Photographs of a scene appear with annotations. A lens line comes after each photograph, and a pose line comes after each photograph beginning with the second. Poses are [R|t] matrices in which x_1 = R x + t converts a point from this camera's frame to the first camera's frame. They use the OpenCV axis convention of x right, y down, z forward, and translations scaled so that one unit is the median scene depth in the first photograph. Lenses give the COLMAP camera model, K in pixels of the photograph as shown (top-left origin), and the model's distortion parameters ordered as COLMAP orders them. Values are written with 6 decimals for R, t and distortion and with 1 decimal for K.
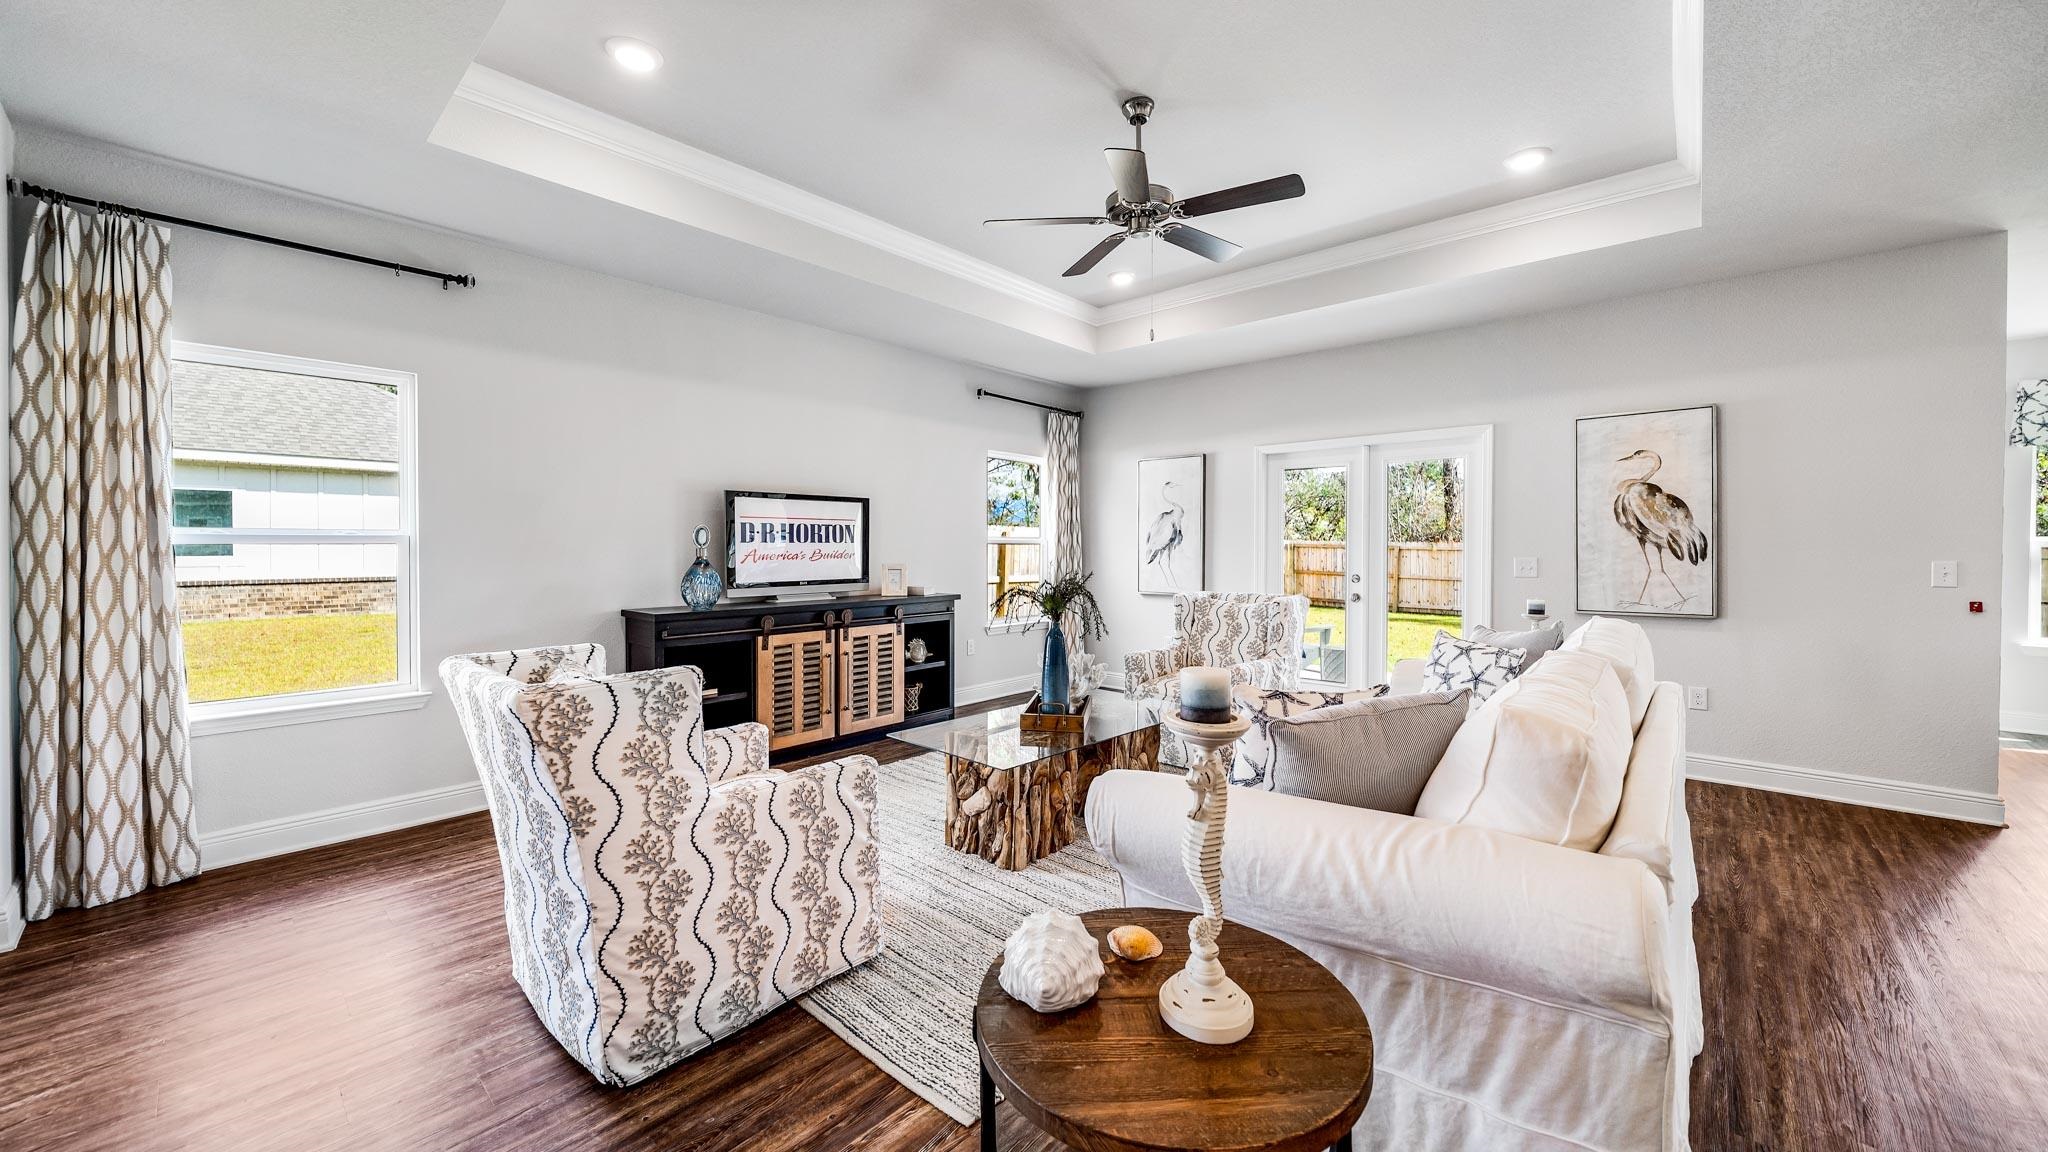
lens RADIAL K [[760.7, 0, 1017.9], [0, 760.7, 556.6], [0, 0, 1]] dist [-0.000378, -0.000120]
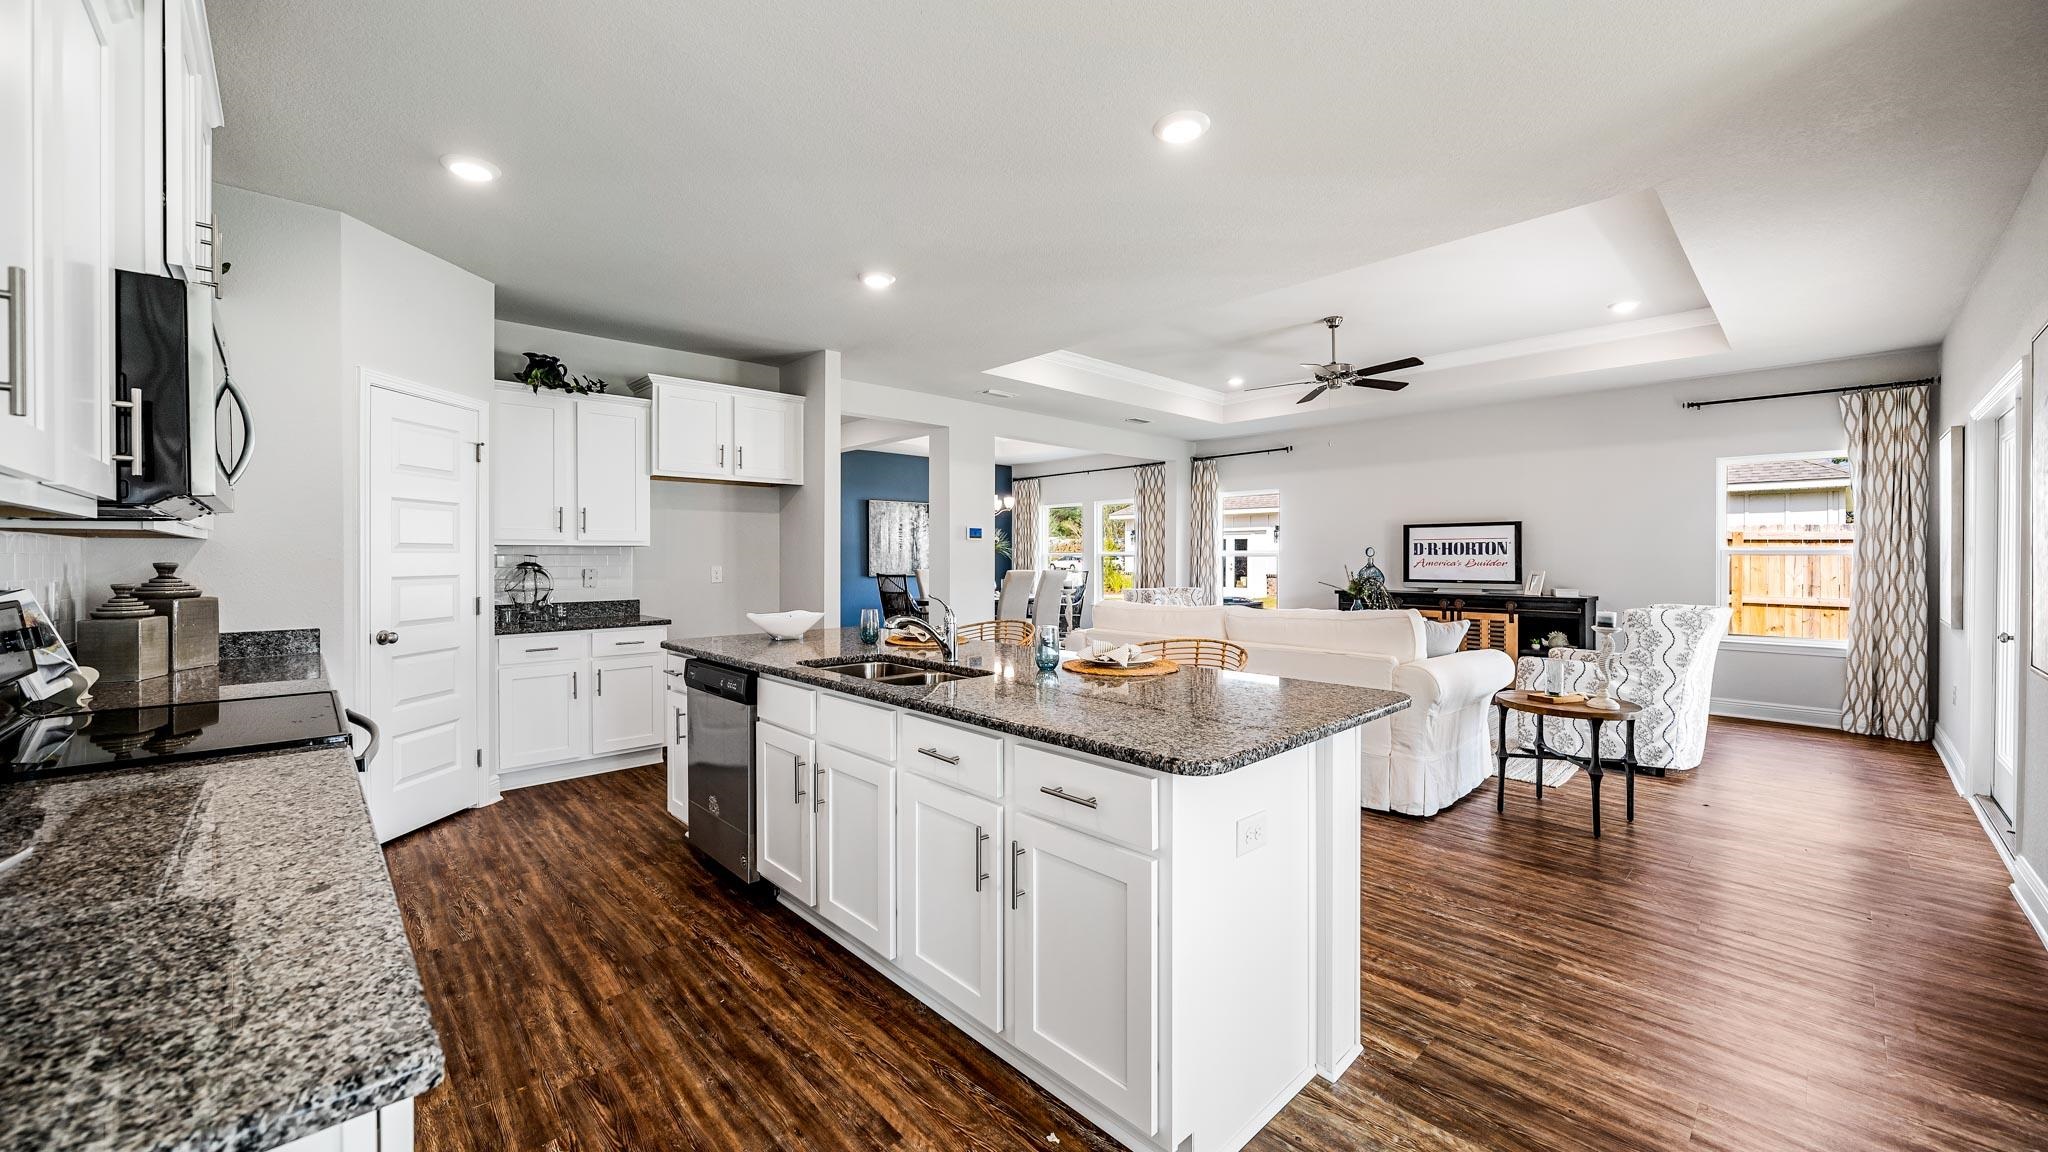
lens RADIAL K [[760.7, 0, 1017.9], [0, 760.7, 556.6], [0, 0, 1]] dist [-0.000378, -0.000120]
pose [[-0.088096, 0.000321, -0.996112, 1.333618], [-0.012752, 0.999918, 0.001450, -0.005774], [0.996030, 0.012830, -0.088085, 0.260374]]
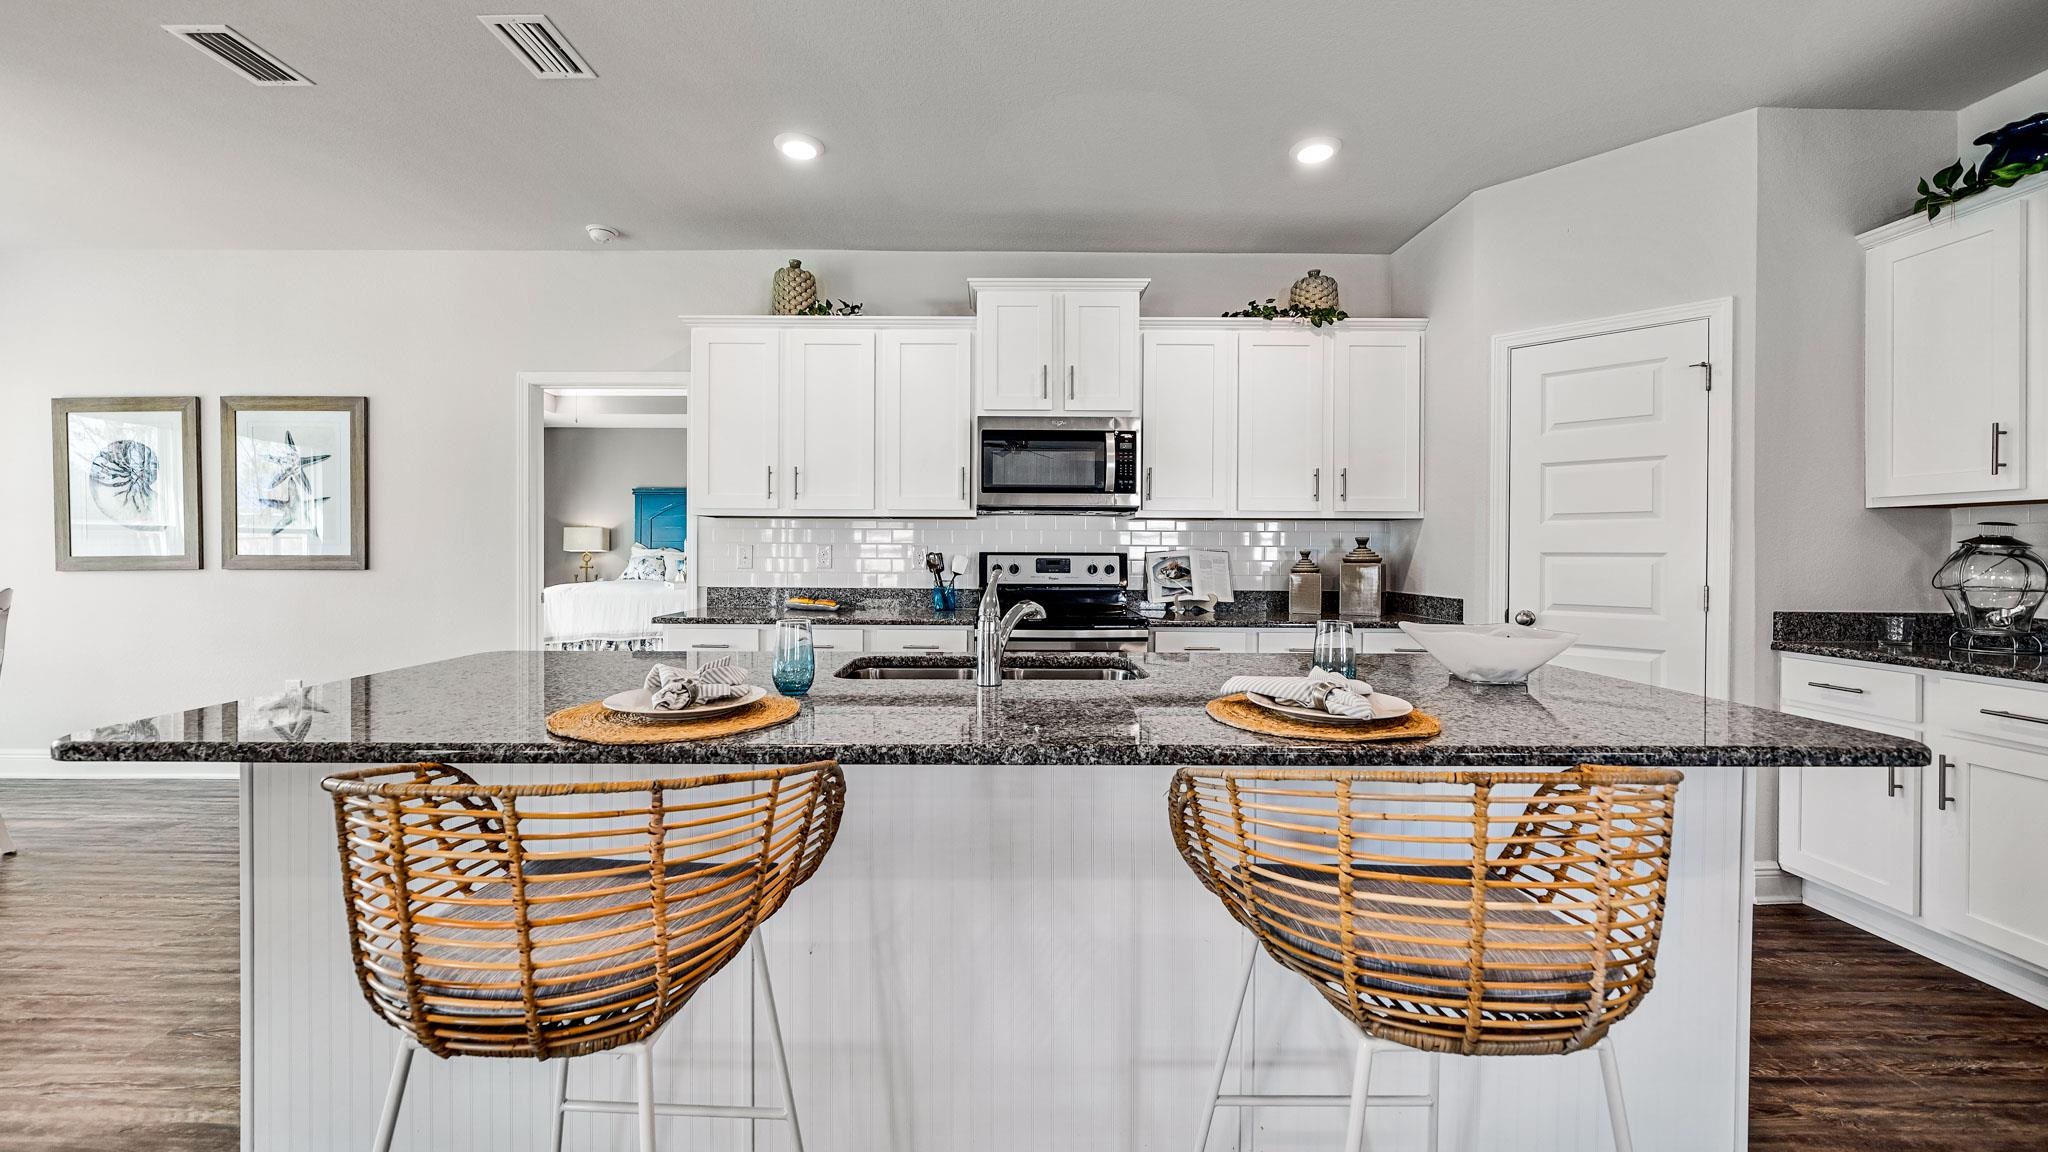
lens RADIAL K [[776.3, 0, 990.0], [0, 776.3, 556.7], [0, 0, 1]] dist [-0.005827, -0.000100]
pose [[-0.656927, -0.009117, 0.753899, 0.481553], [0.005977, 0.999832, 0.017300, 0.011309], [-0.753931, 0.015870, -0.656762, 0.388940]]
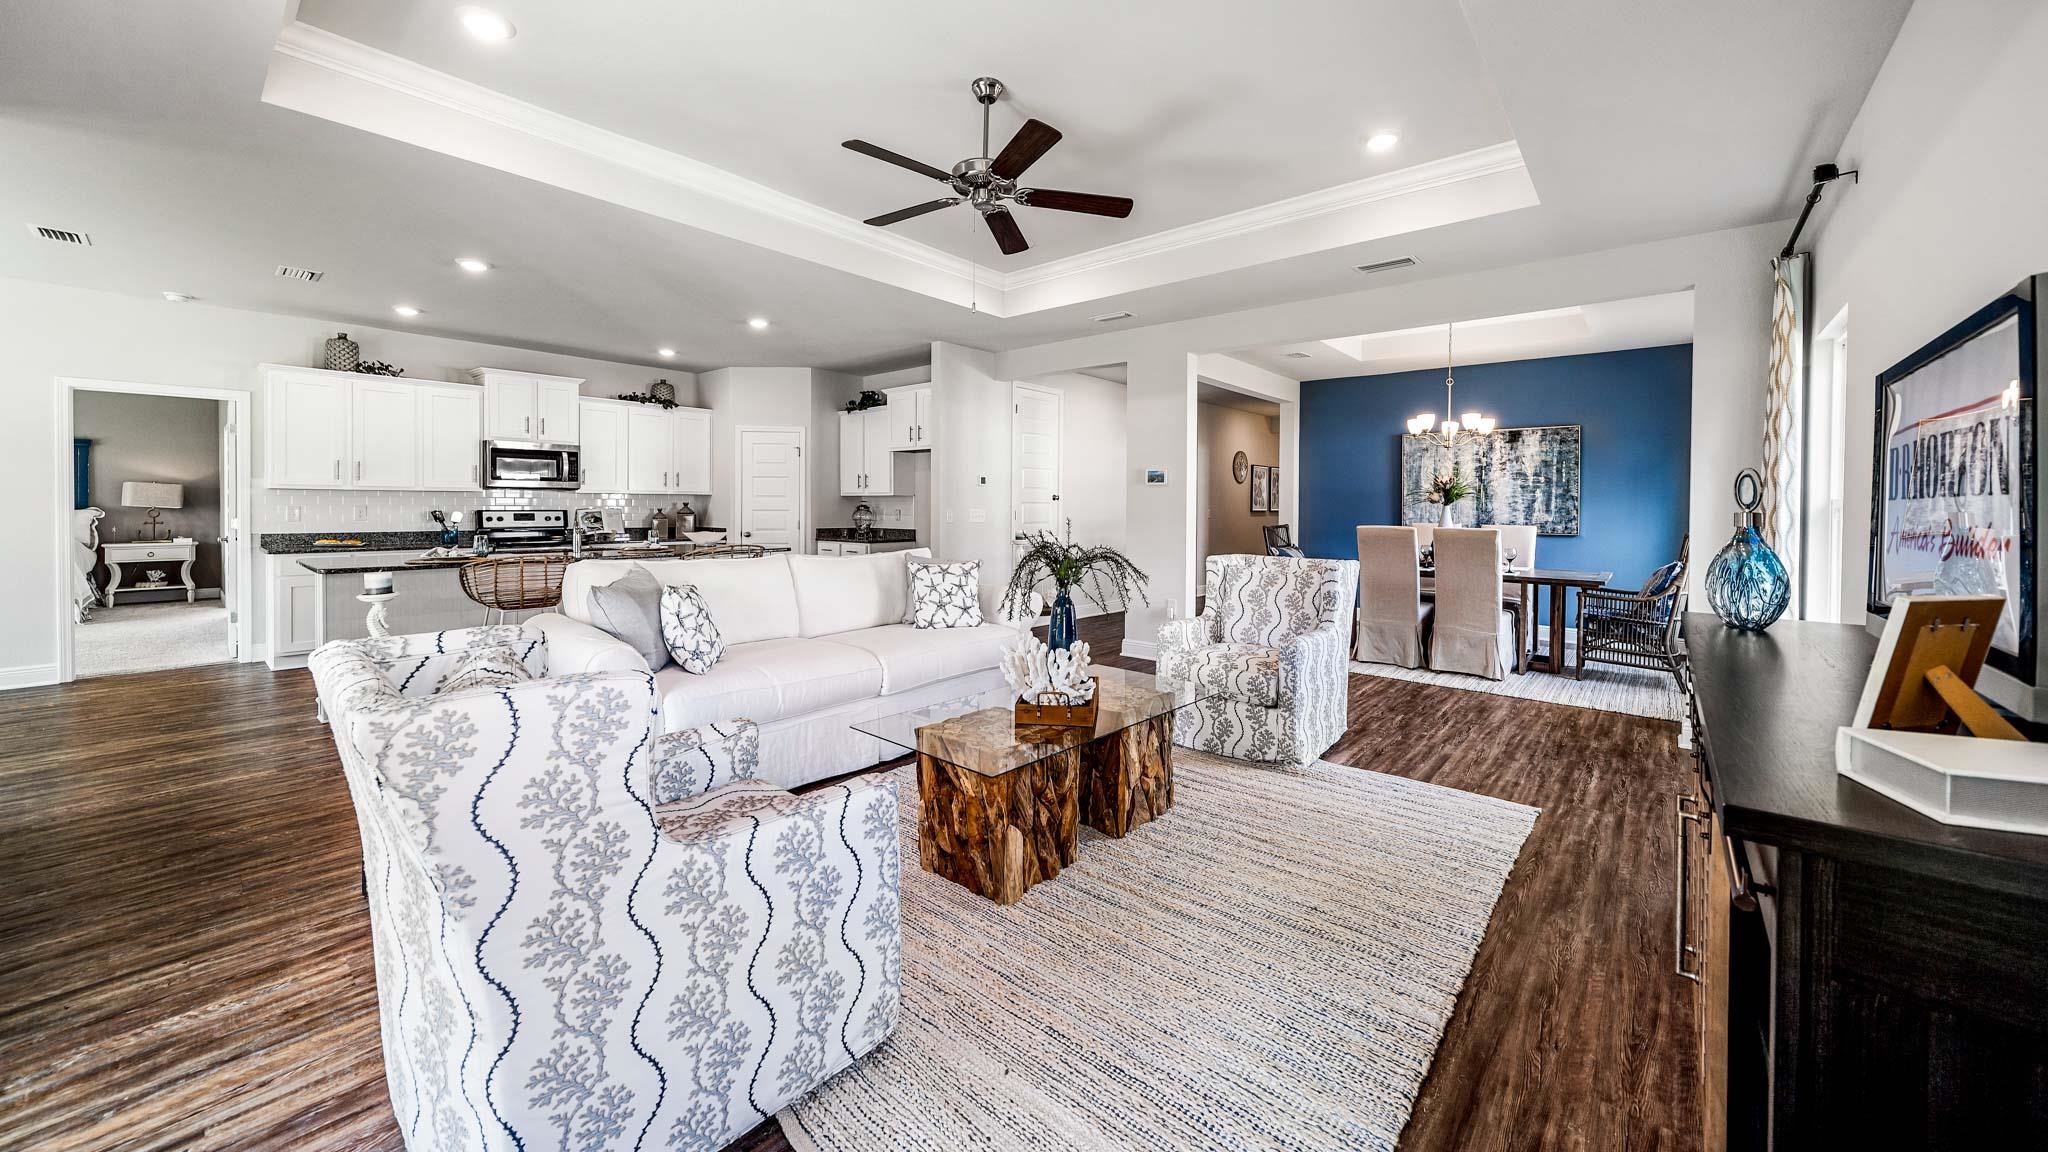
lens RADIAL K [[745.5, 0, 1033.8], [0, 745.5, 514.4], [0, 0, 1]] dist [-0.001197, -0.000103]
pose [[-0.999421, -0.006602, -0.033367, 0.088000], [-0.007459, 0.999645, 0.025598, -0.015221], [0.033186, 0.025832, -0.999115, 1.317640]]
